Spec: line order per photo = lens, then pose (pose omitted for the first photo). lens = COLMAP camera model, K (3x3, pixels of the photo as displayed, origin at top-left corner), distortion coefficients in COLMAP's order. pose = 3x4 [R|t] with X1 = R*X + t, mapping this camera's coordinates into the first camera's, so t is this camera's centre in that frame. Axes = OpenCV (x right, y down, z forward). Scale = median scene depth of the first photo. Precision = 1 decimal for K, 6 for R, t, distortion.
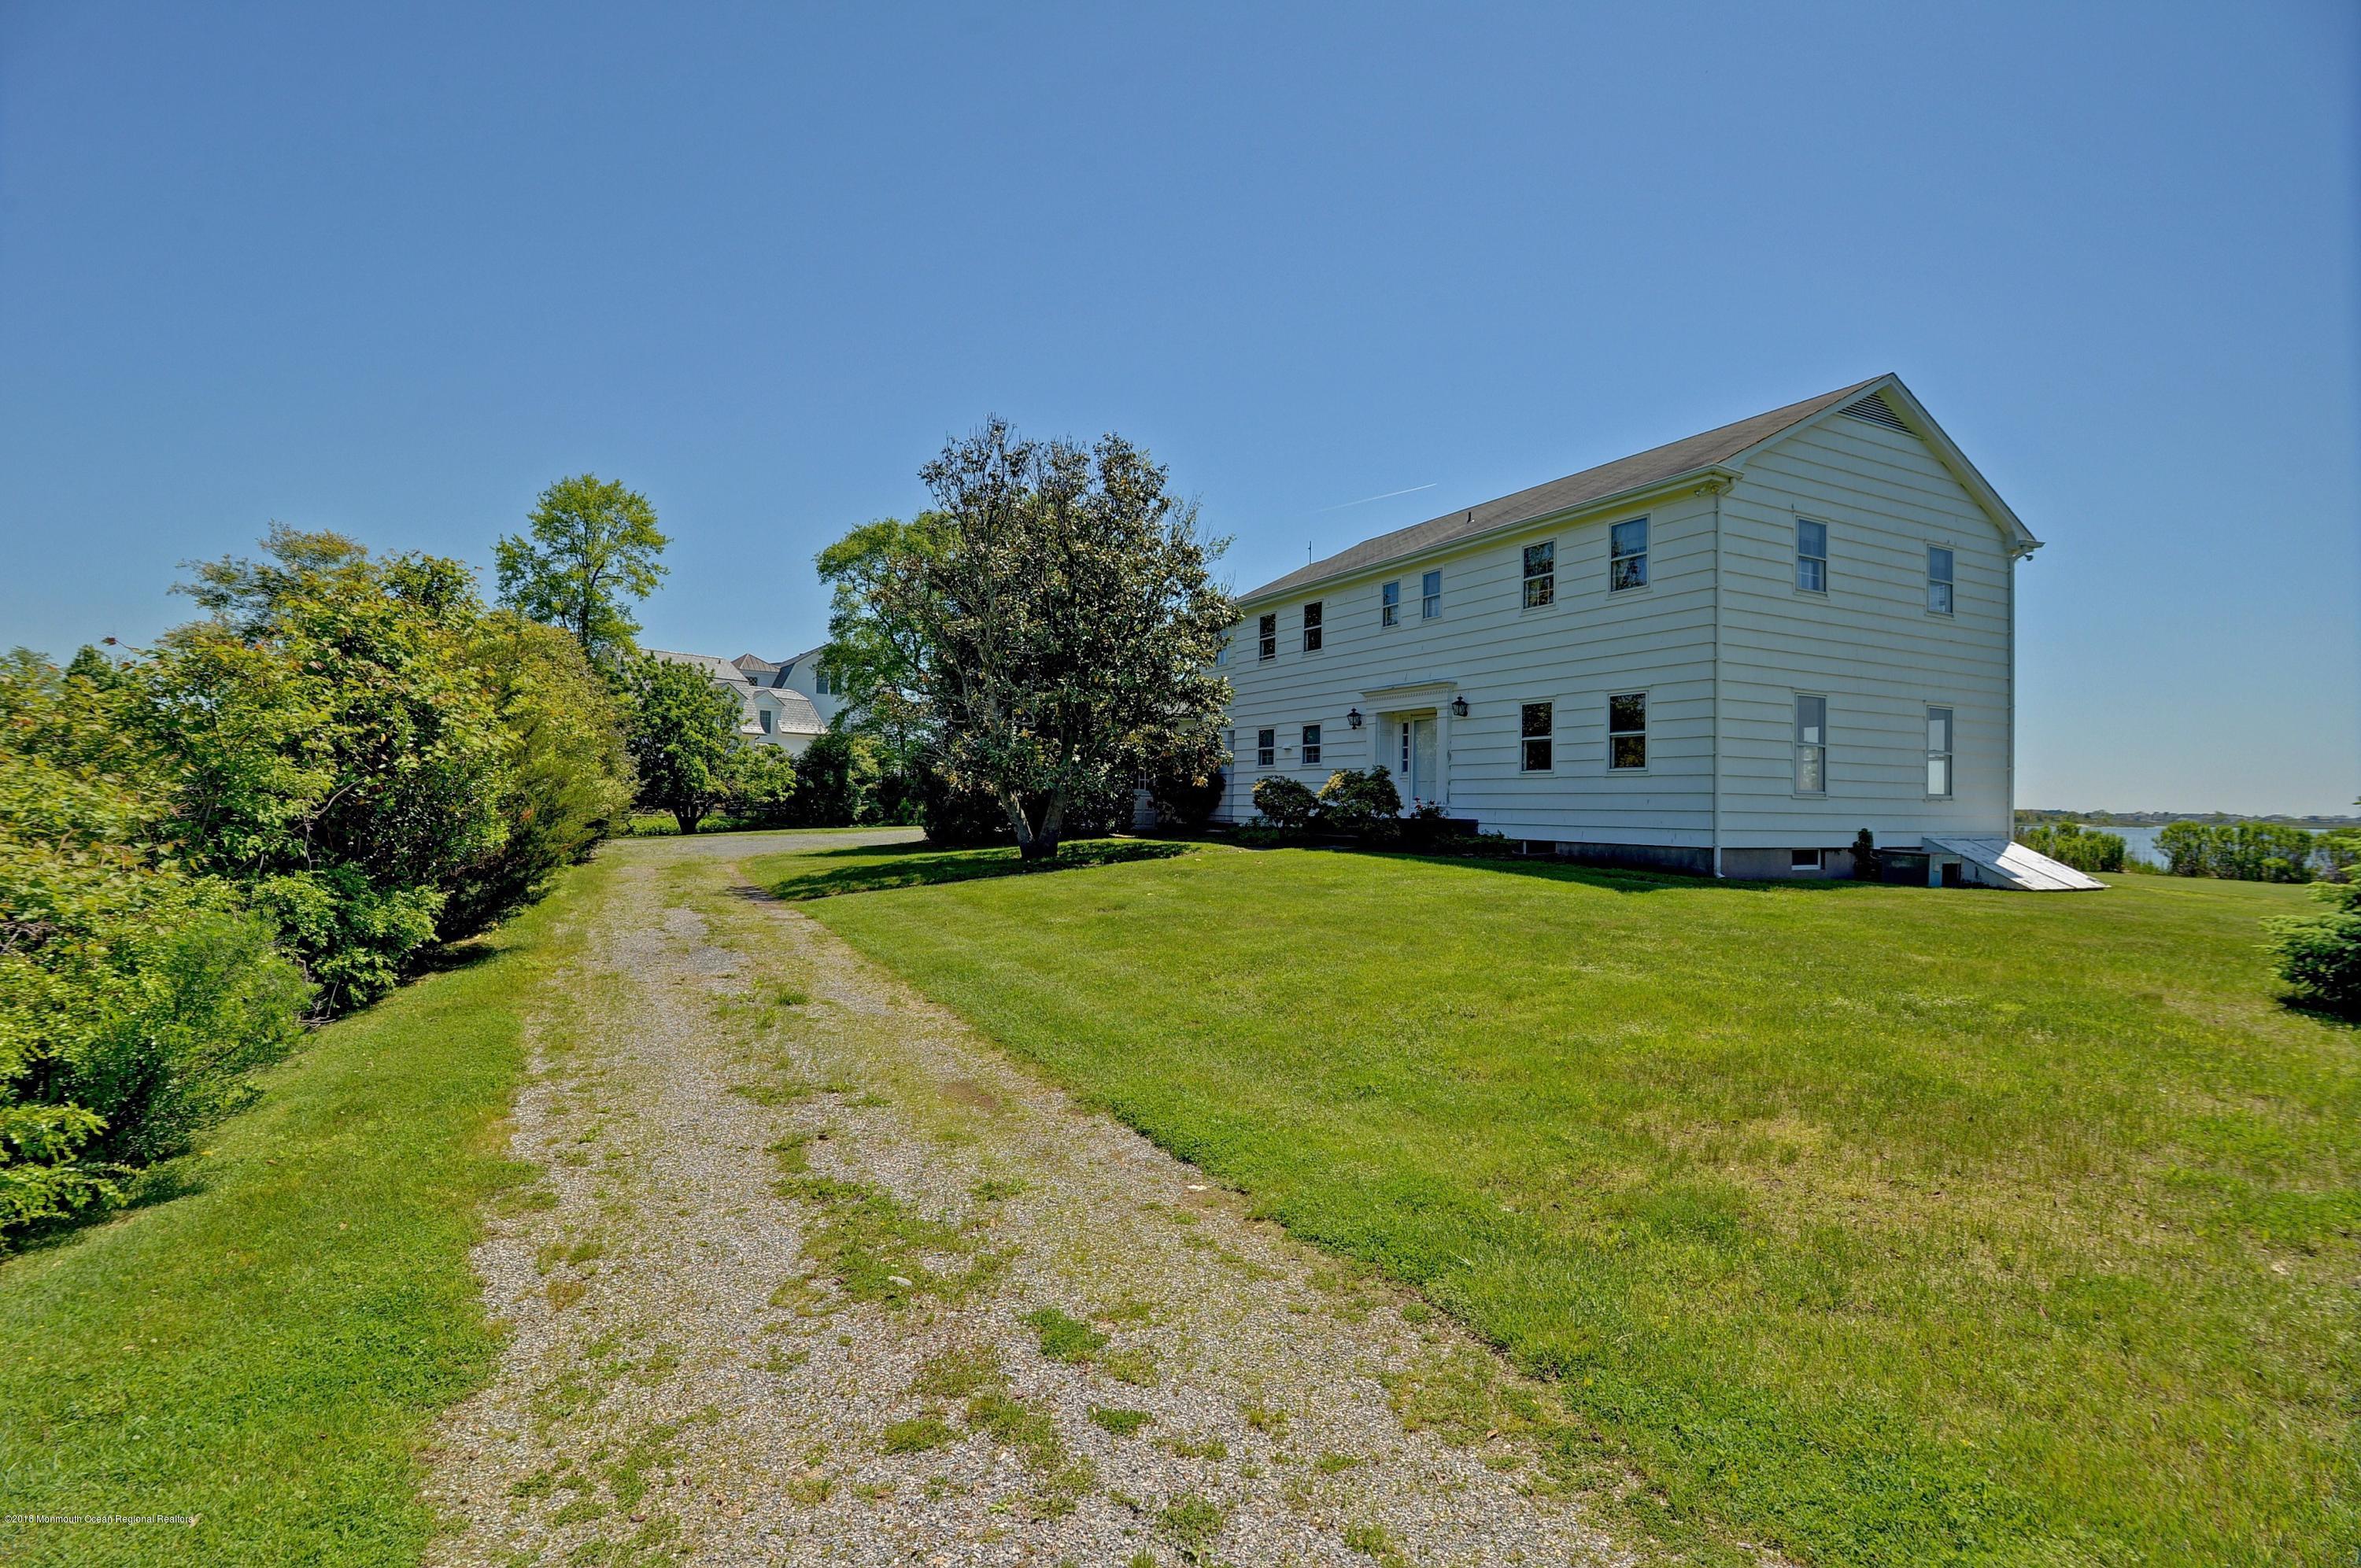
lens RADIAL K [[1151.6, 0, 1181.9], [0, 1151.6, 791.9], [0, 0, 1]] dist [-0.018847, 0.000644]
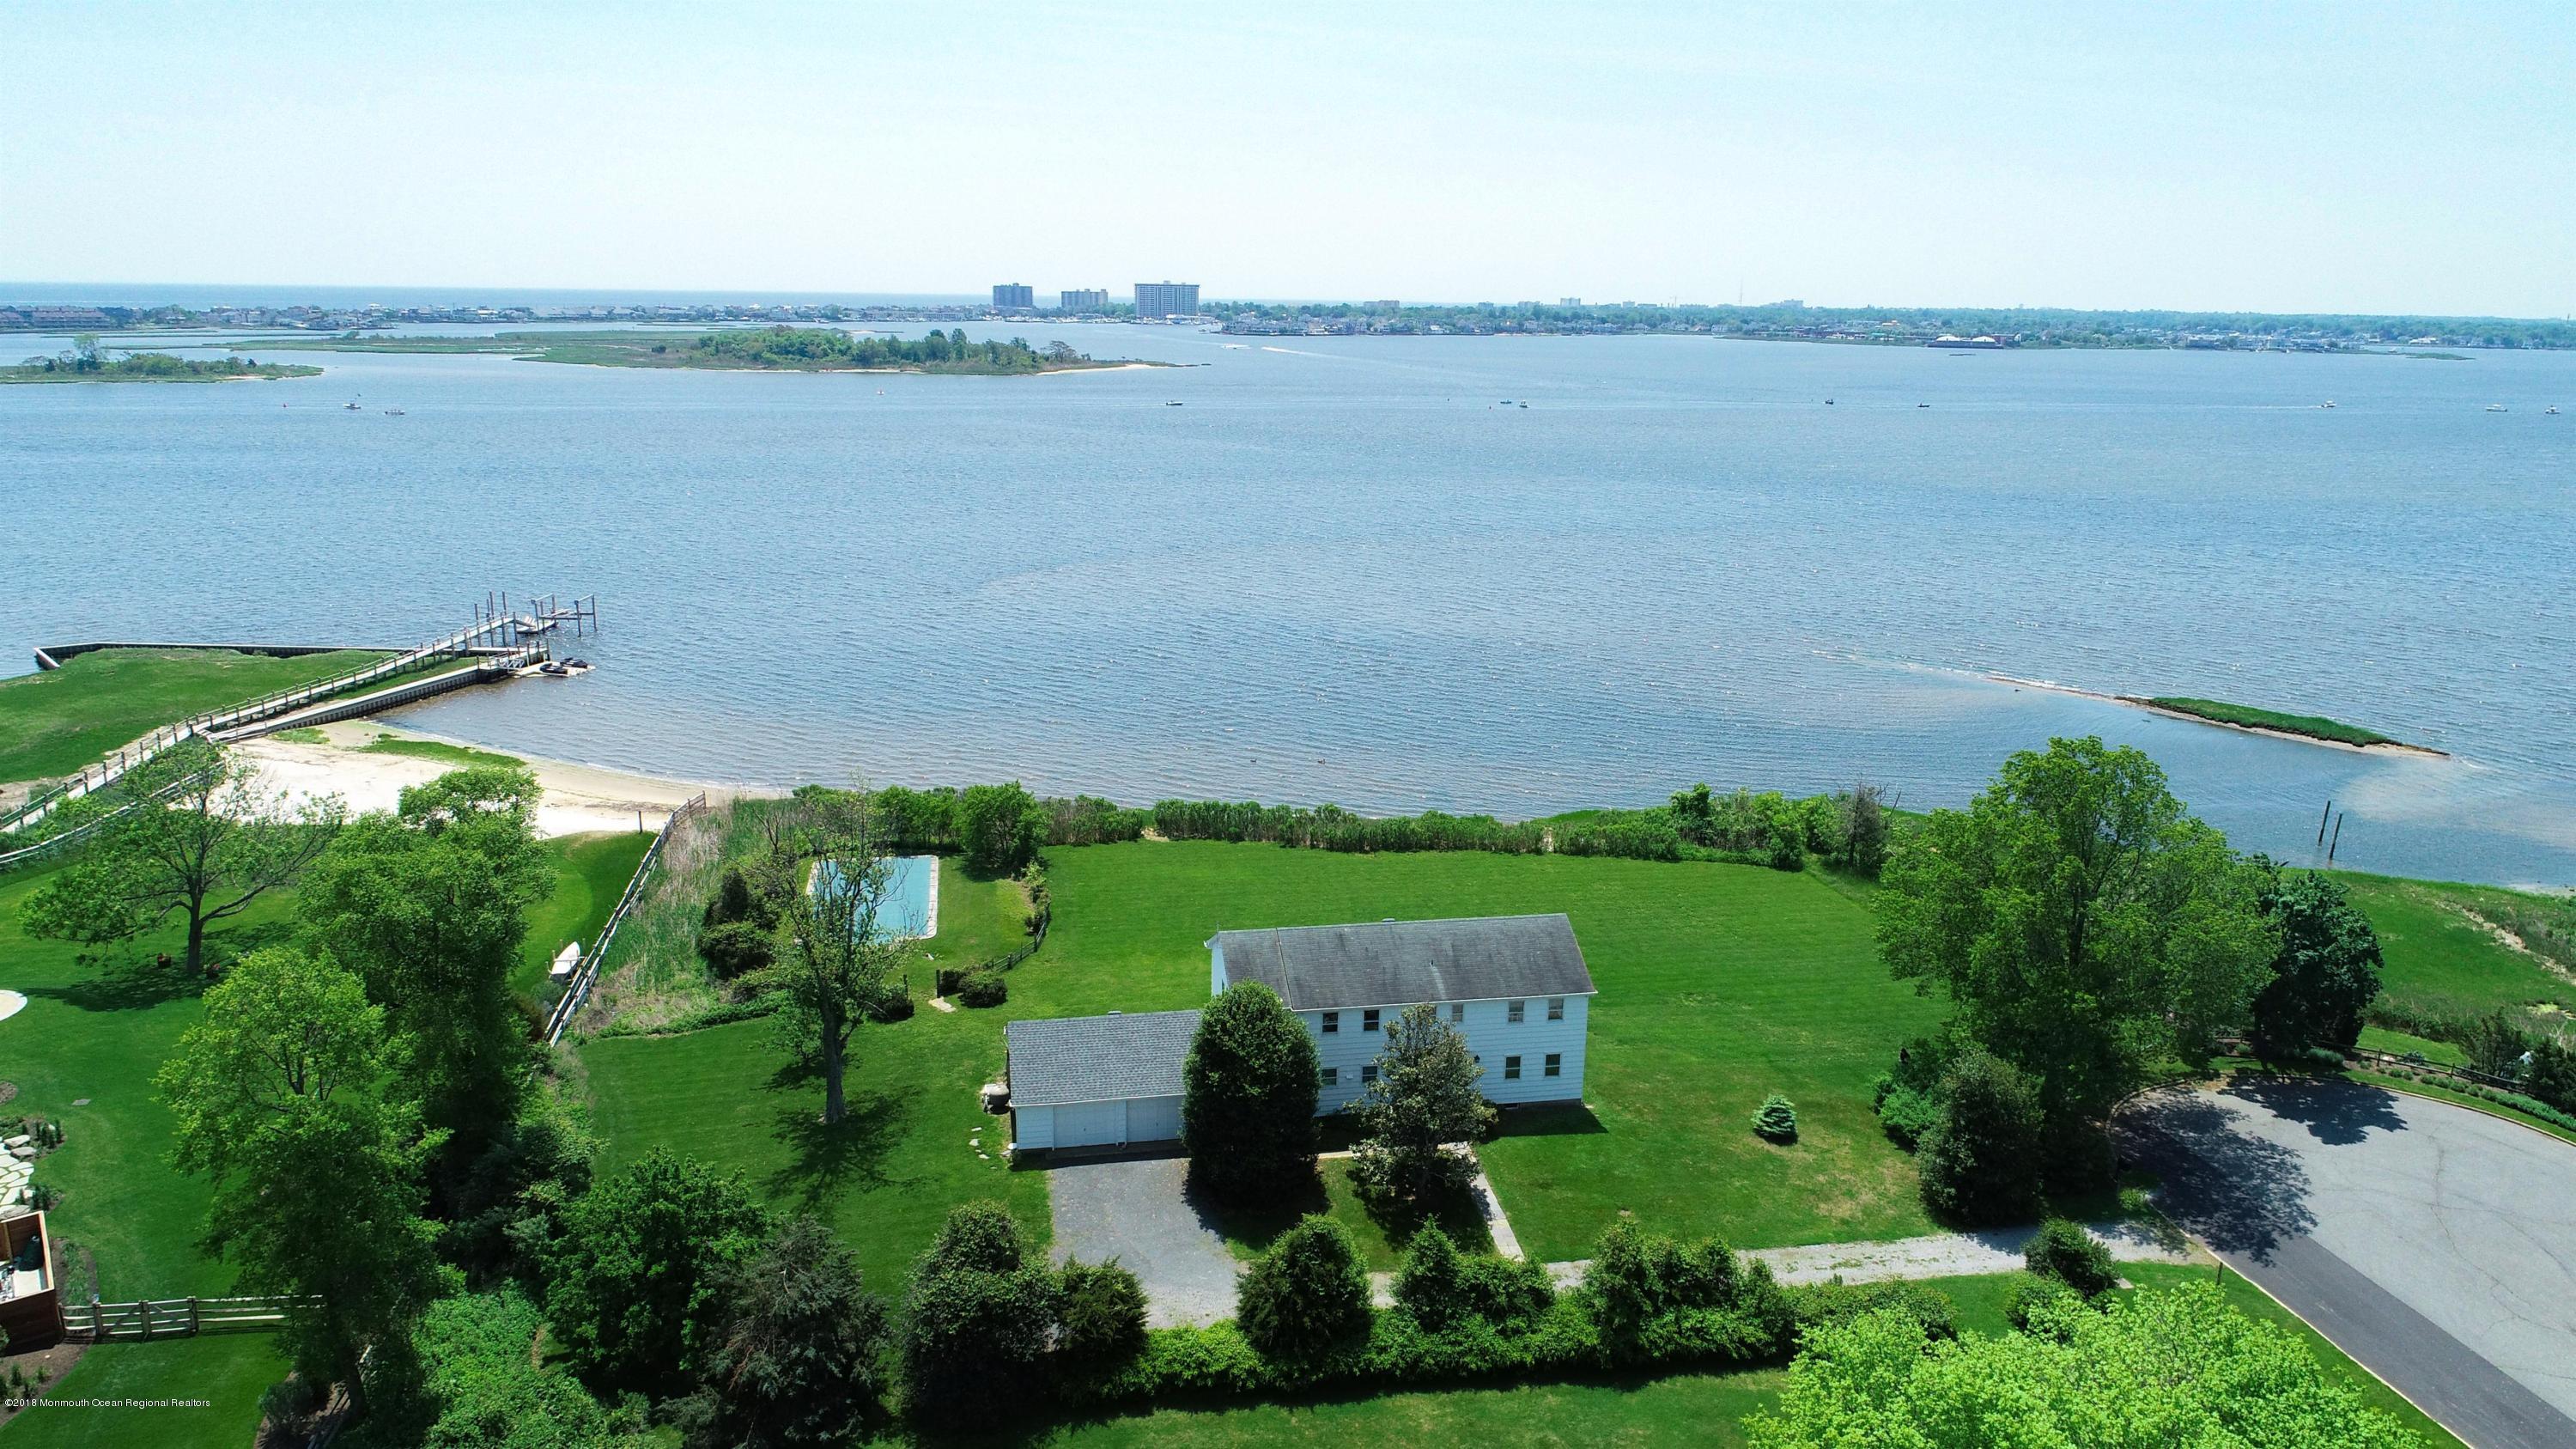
lens RADIAL K [[1759.1, 0, 1286.5], [0, 1759.1, 722.8], [0, 0, 1]] dist [0.001486, 0.000085]
pose [[0.286004, -0.249685, 0.925127, -3.366539], [-0.027707, 0.962897, 0.268444, -1.868372], [-0.957828, -0.102409, 0.268475, 0.468354]]
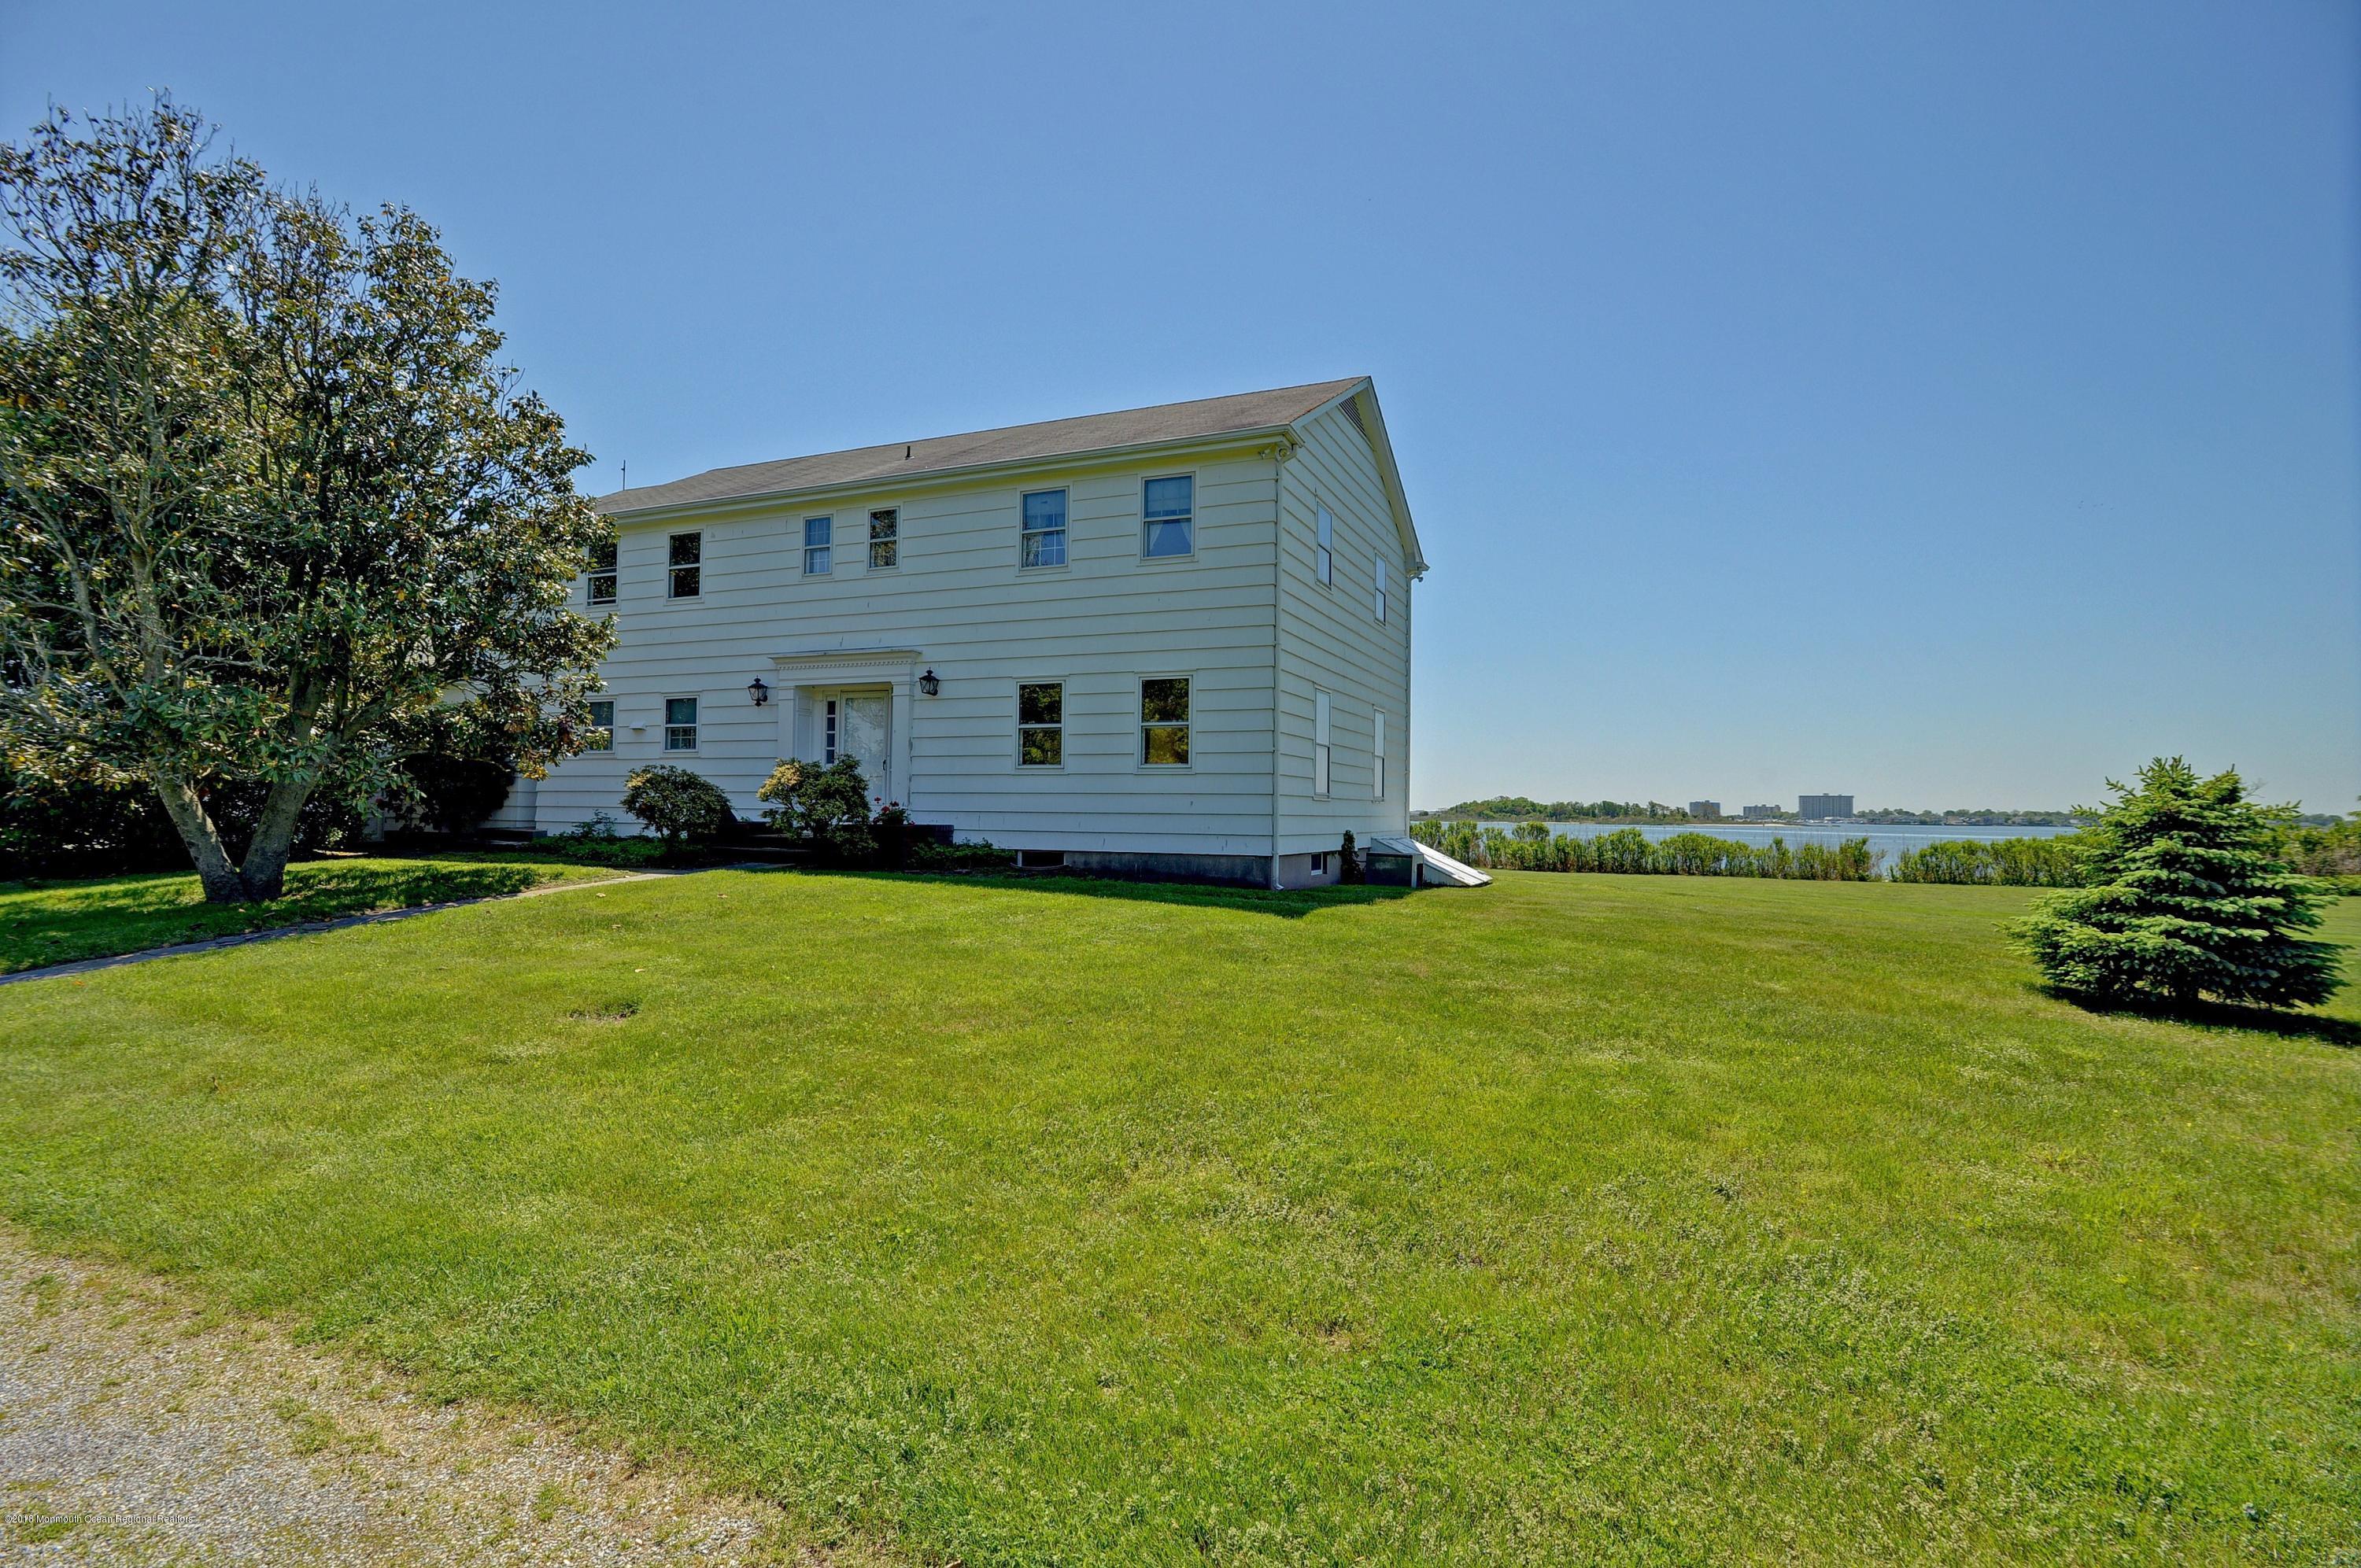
lens RADIAL K [[1151.6, 0, 1179.4], [0, 1151.6, 780.6], [0, 0, 1]] dist [-0.018847, 0.000644]
pose [[0.777682, 0.011089, 0.628560, -0.126813], [-0.006802, 0.999934, -0.009225, -0.000635], [-0.628621, 0.002899, 0.777706, 0.288815]]
